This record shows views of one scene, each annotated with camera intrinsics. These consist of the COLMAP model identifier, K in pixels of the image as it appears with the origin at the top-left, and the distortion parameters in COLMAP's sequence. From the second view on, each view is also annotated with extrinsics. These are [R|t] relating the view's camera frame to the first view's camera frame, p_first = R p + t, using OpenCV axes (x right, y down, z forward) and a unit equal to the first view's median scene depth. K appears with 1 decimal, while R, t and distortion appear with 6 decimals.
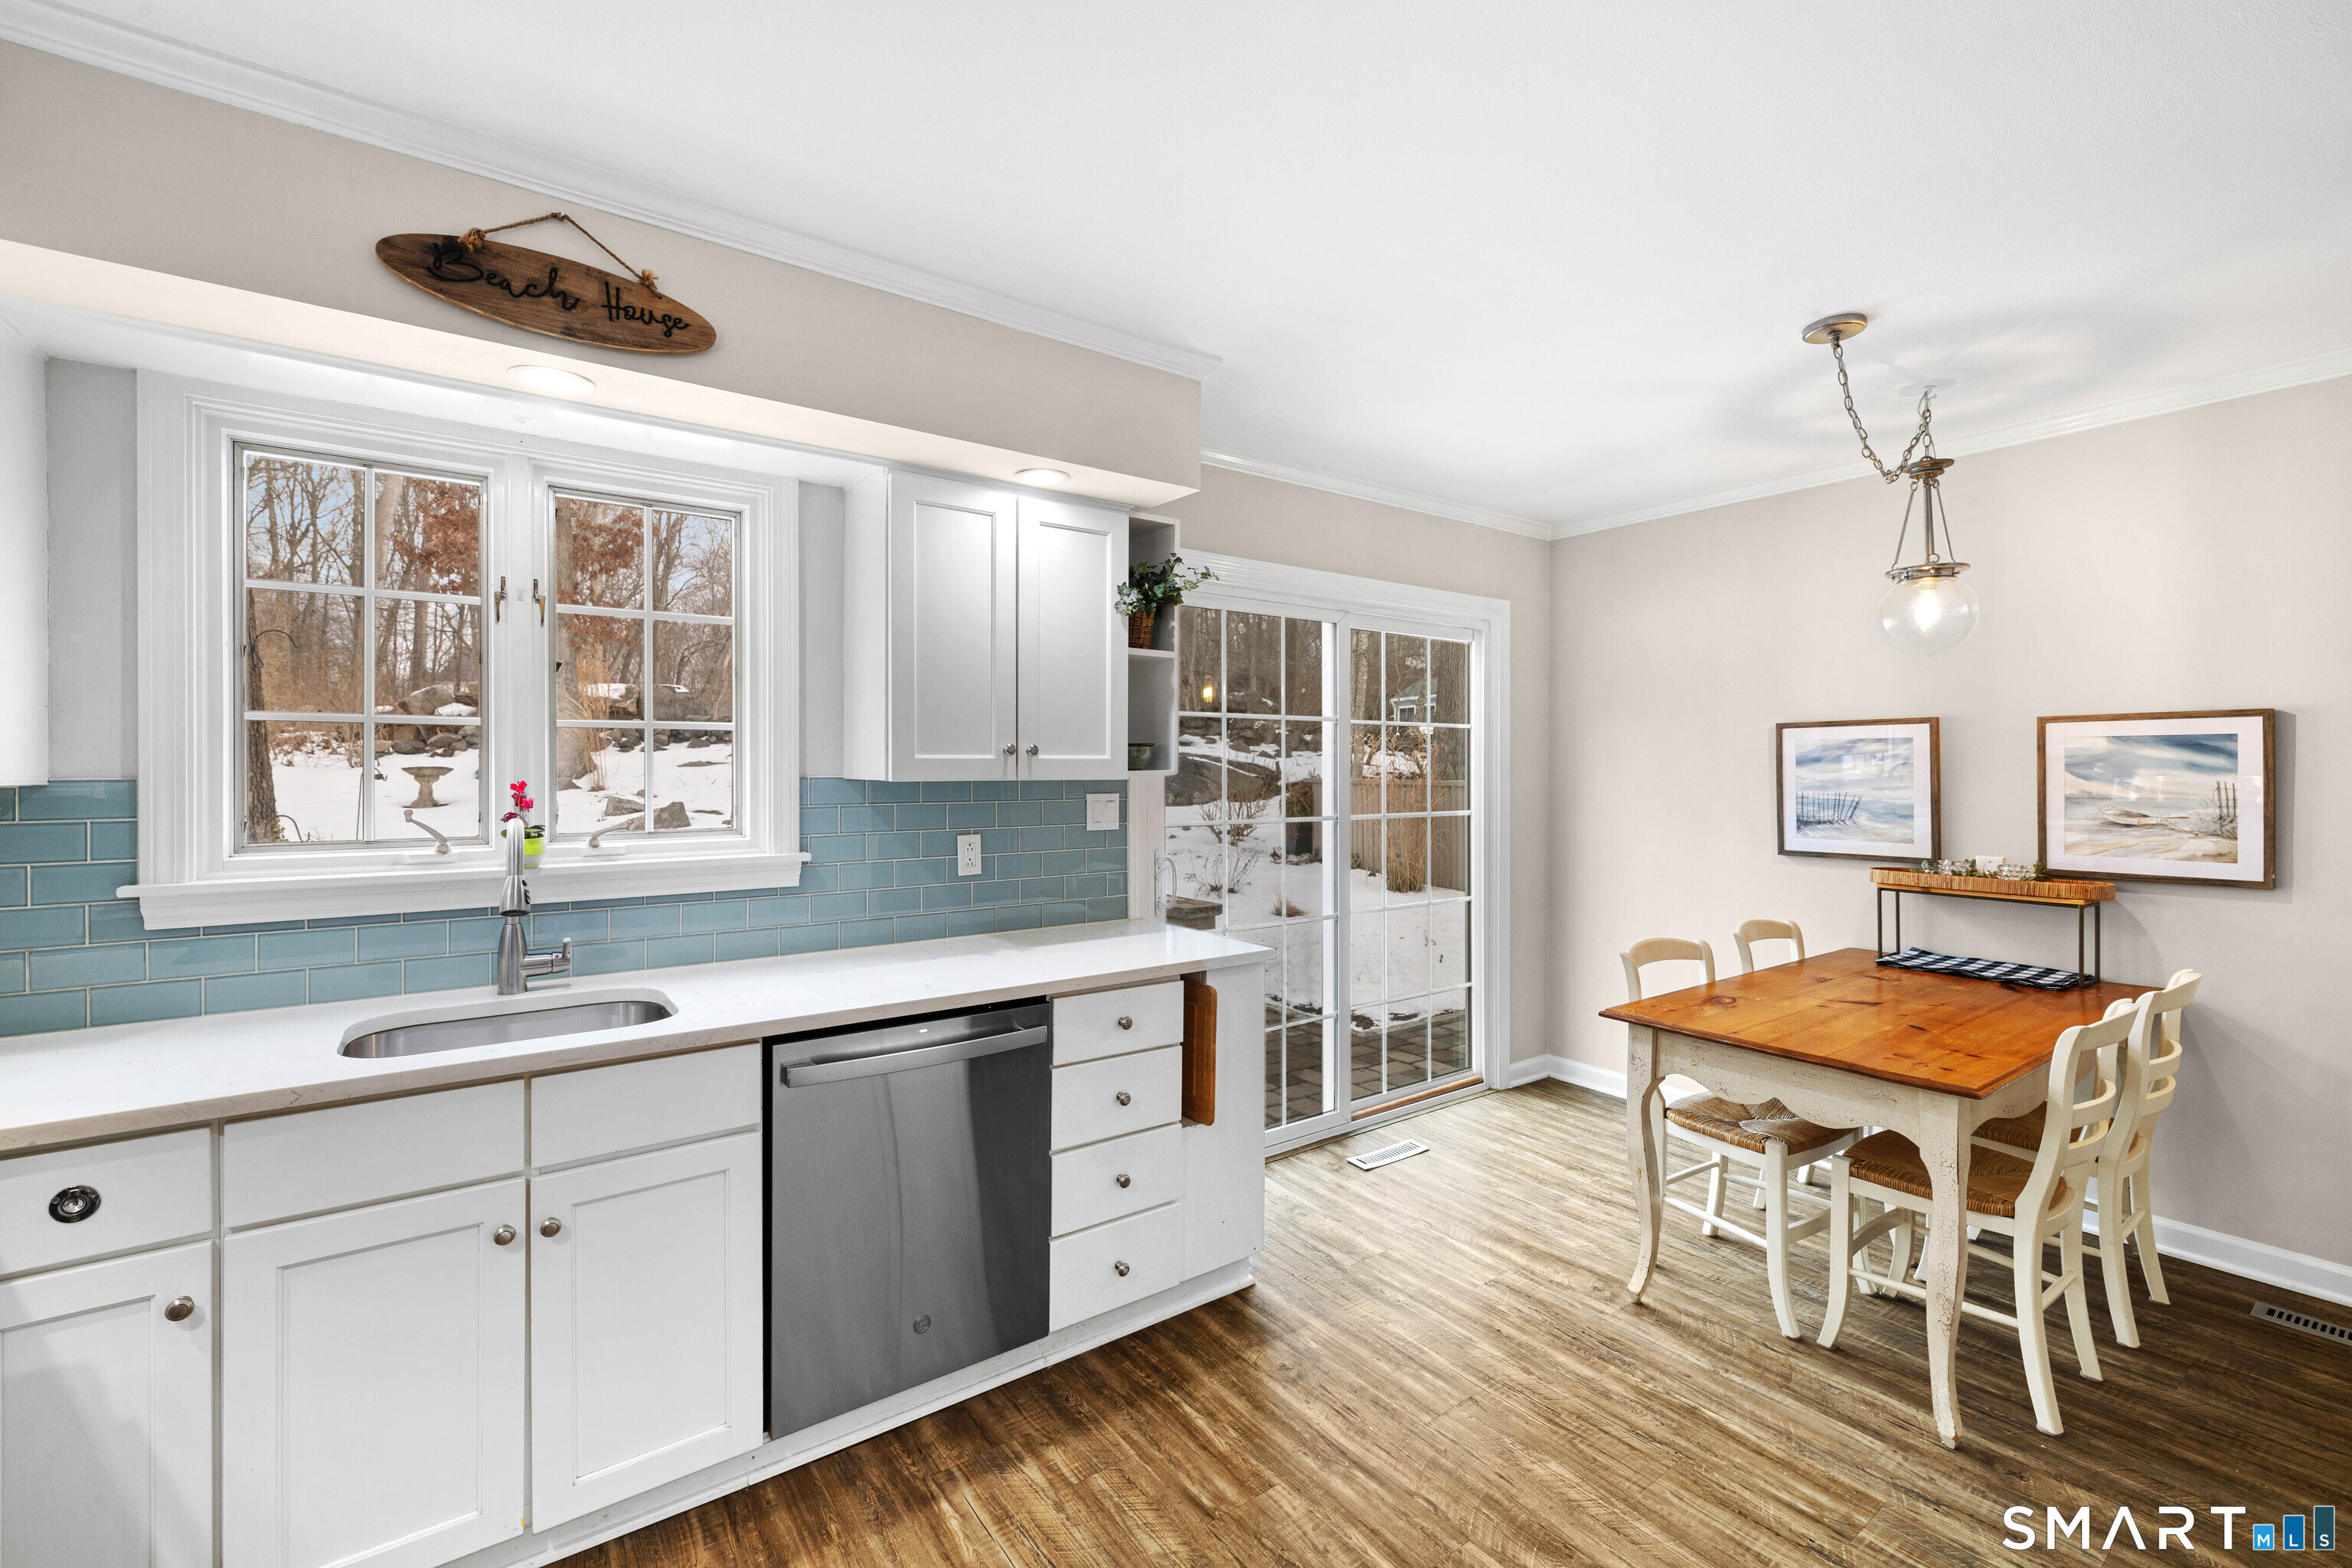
lens RADIAL K [[985.2, 0, 1166.3], [0, 985.2, 771.9], [0, 0, 1]] dist [-0.001978, 0.000524]
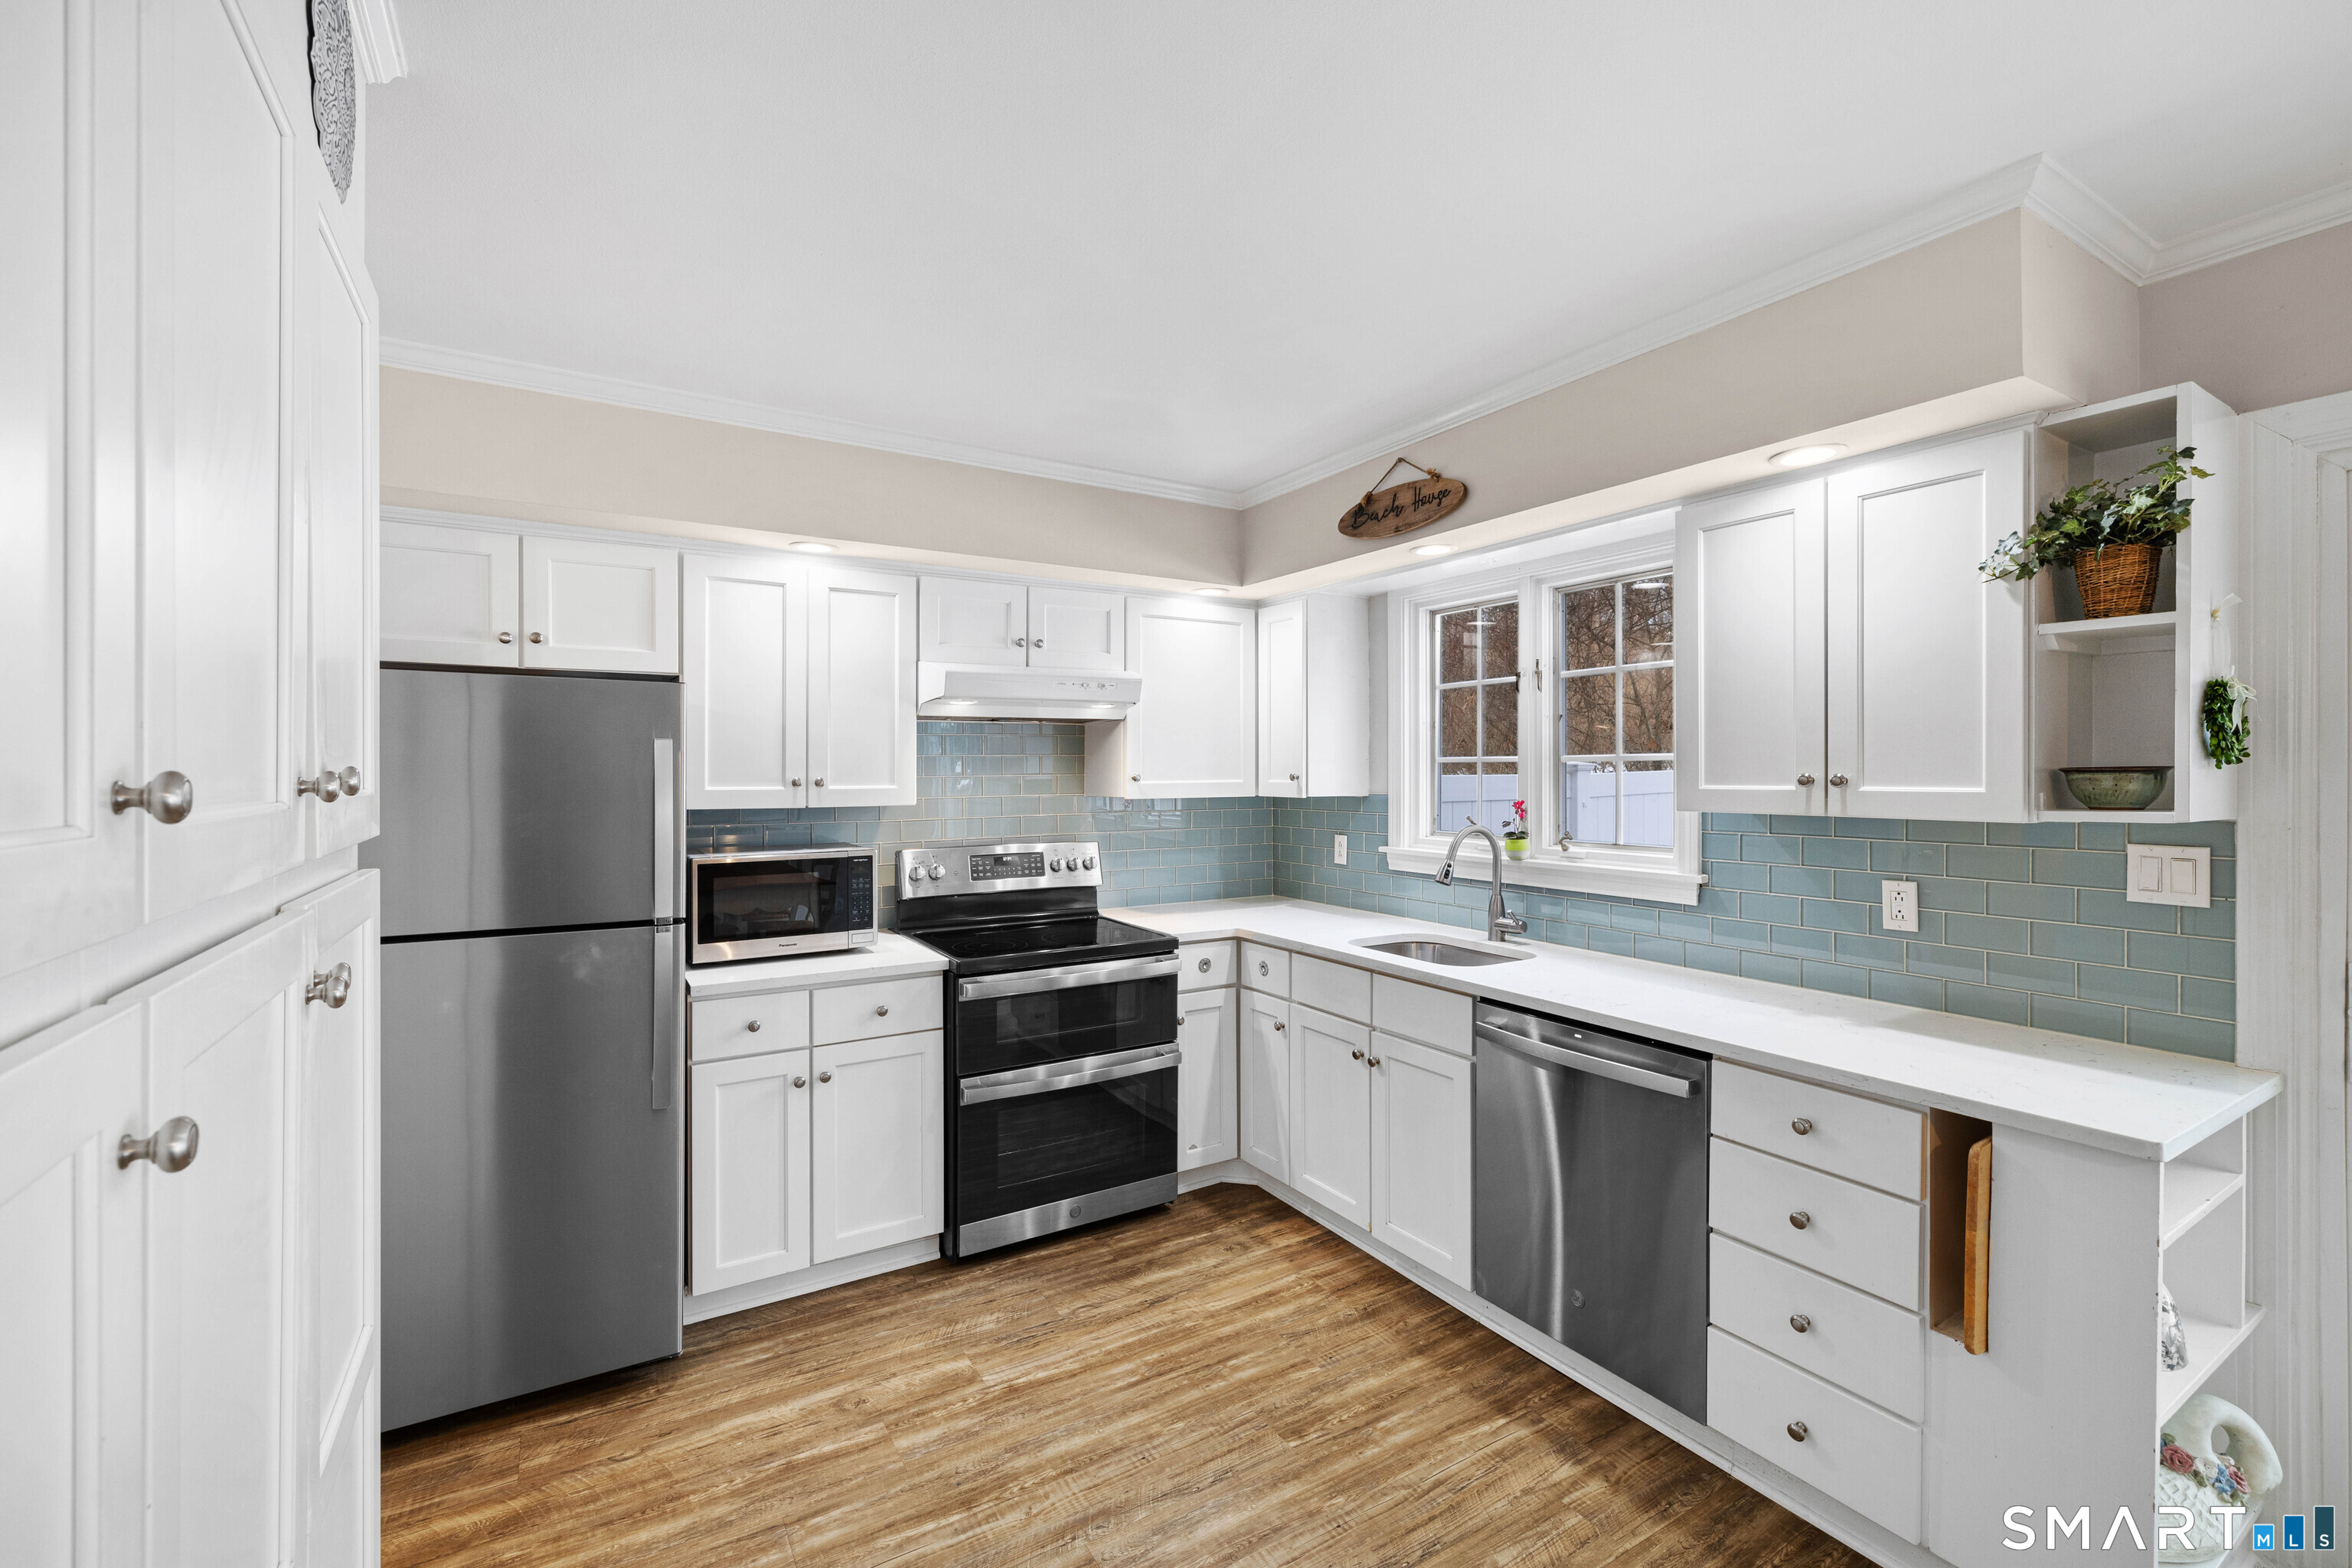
lens RADIAL K [[983.6, 0, 1169.3], [0, 983.6, 777.2], [0, 0, 1]] dist [-0.000332, 0.001083]
pose [[-0.072917, 0.006391, -0.997318, 0.768066], [-0.002220, 0.999976, 0.006571, -0.030726], [0.997336, 0.002693, -0.072901, 0.533410]]
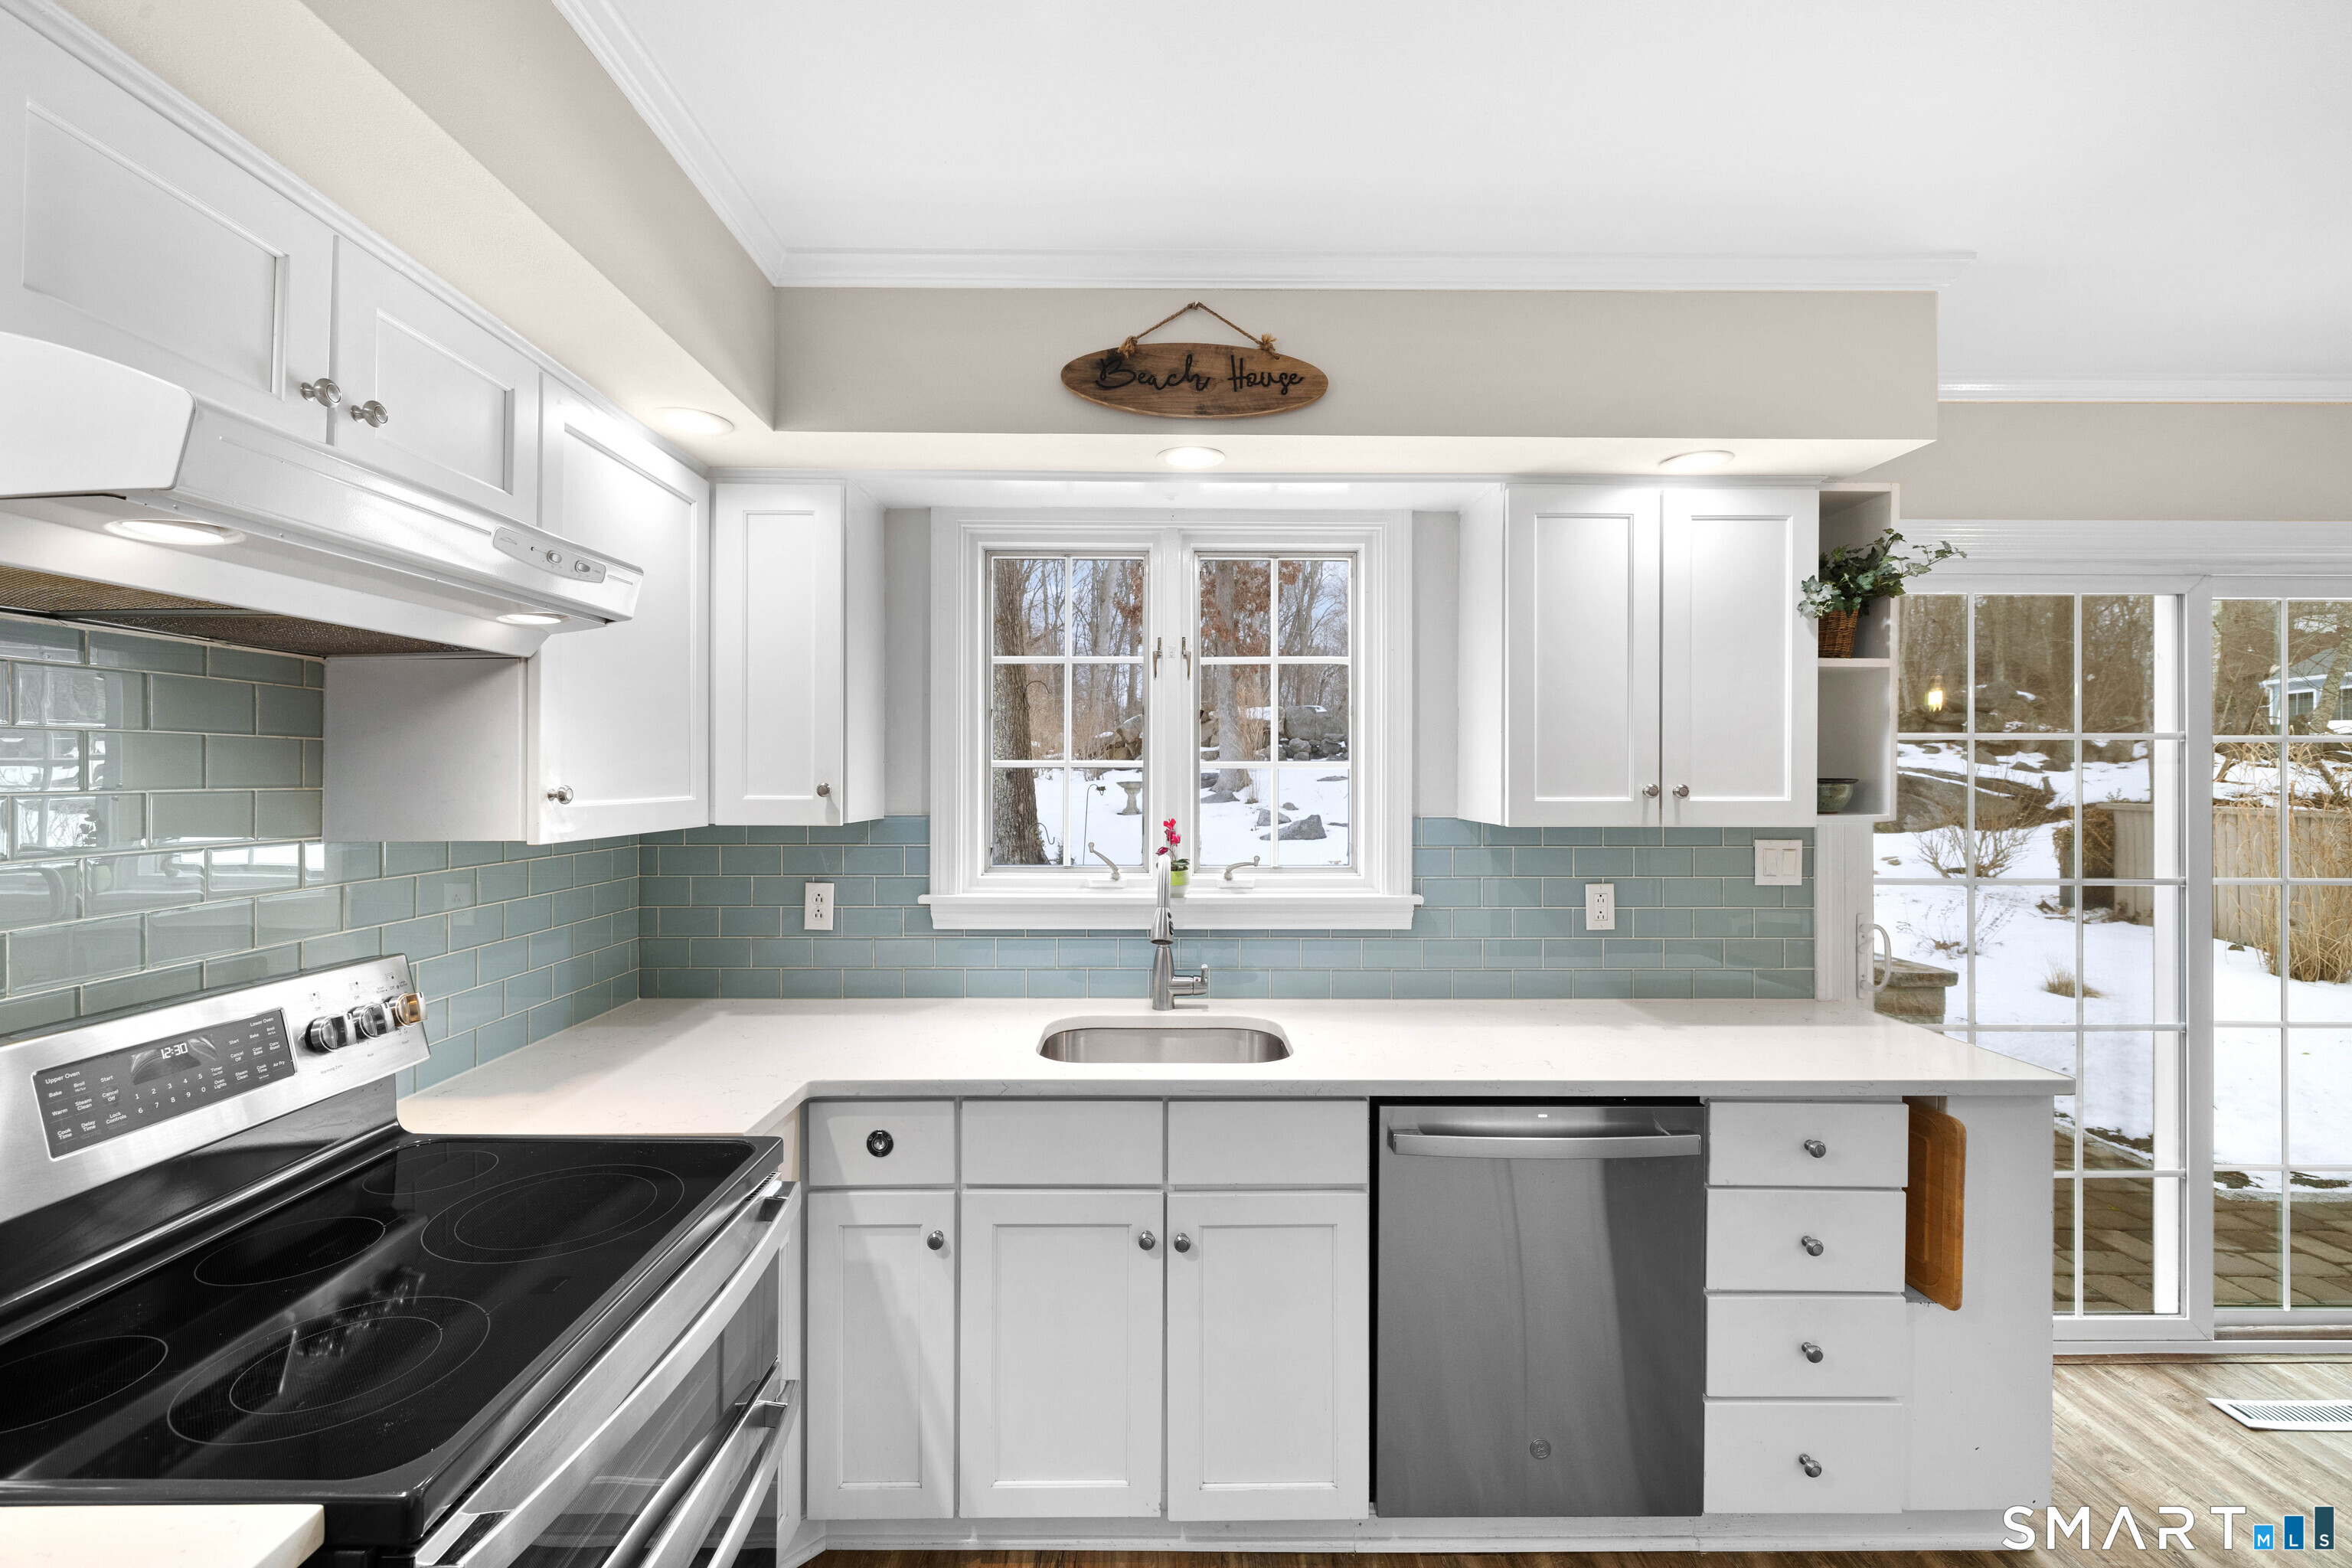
lens RADIAL K [[983.6, 0, 1169.3], [0, 983.6, 777.2], [0, 0, 1]] dist [-0.000332, 0.001083]
pose [[0.818427, 0.001010, -0.574609, -0.012698], [-0.003936, 0.999985, -0.003849, -0.030474], [0.574596, 0.005412, 0.818419, 0.074098]]
